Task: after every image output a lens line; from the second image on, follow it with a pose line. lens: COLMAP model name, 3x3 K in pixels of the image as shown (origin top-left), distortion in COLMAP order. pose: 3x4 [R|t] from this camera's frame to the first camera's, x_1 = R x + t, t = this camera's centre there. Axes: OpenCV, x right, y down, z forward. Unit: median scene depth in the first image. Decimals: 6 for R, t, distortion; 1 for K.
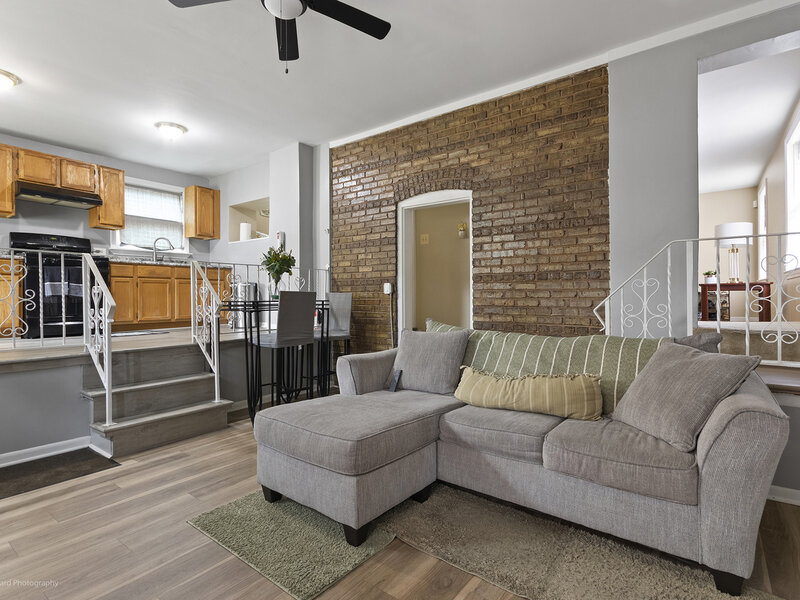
lens RADIAL K [[418.6, 0, 398.0], [0, 418.6, 302.2], [0, 0, 1]] dist [0.004769, -0.000814]
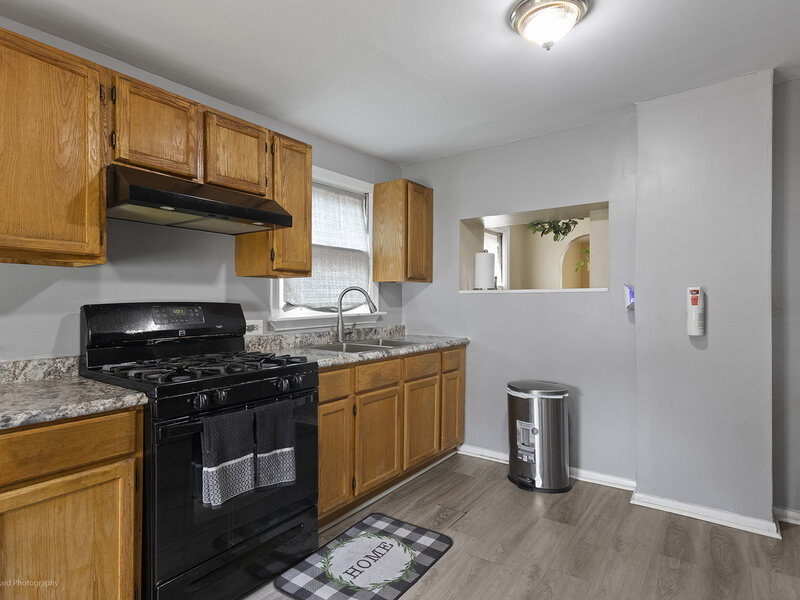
lens RADIAL K [[459.3, 0, 396.0], [0, 459.3, 298.2], [0, 0, 1]] dist [0.023988, 0.001276]
pose [[0.999771, 0.000293, 0.021379, -0.674182], [0.000064, 0.999861, -0.016670, -0.170530], [-0.021381, 0.016668, 0.999632, 0.604846]]
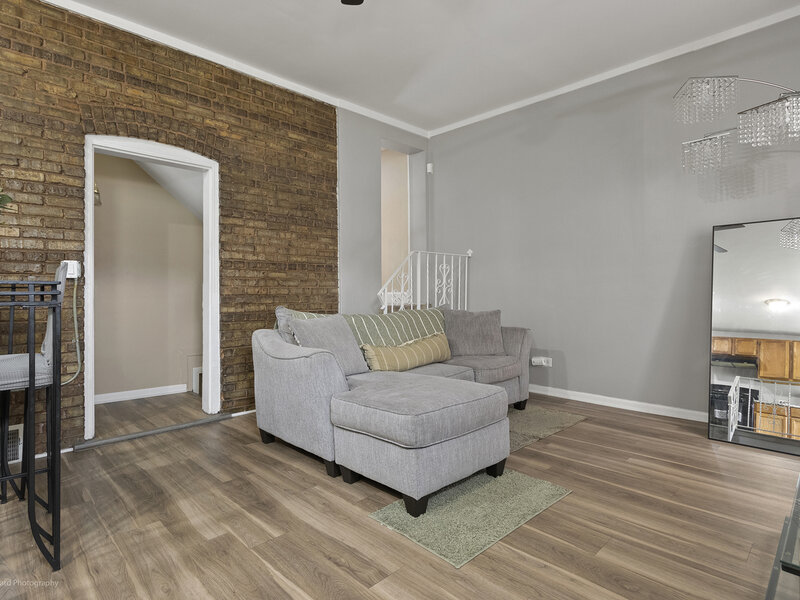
lens RADIAL K [[436.5, 0, 403.8], [0, 436.5, 291.5], [0, 0, 1]] dist [0.004329, 0.000865]
pose [[0.149111, 0.003668, 0.988814, -0.578257], [0.020530, 0.999766, -0.006805, 0.013339], [-0.988607, 0.021315, 0.149001, 0.432346]]
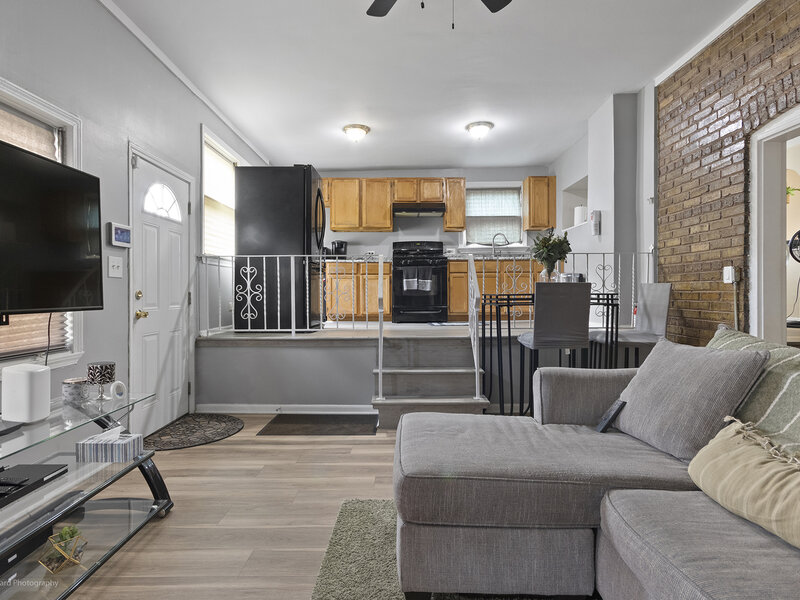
lens RADIAL K [[436.5, 0, 404.0], [0, 436.5, 297.5], [0, 0, 1]] dist [0.004329, 0.000865]
pose [[0.596574, 0.006763, -0.802529, 0.215116], [-0.003715, 0.999977, 0.005665, -0.000313], [0.802549, -0.000399, 0.596586, 0.207216]]
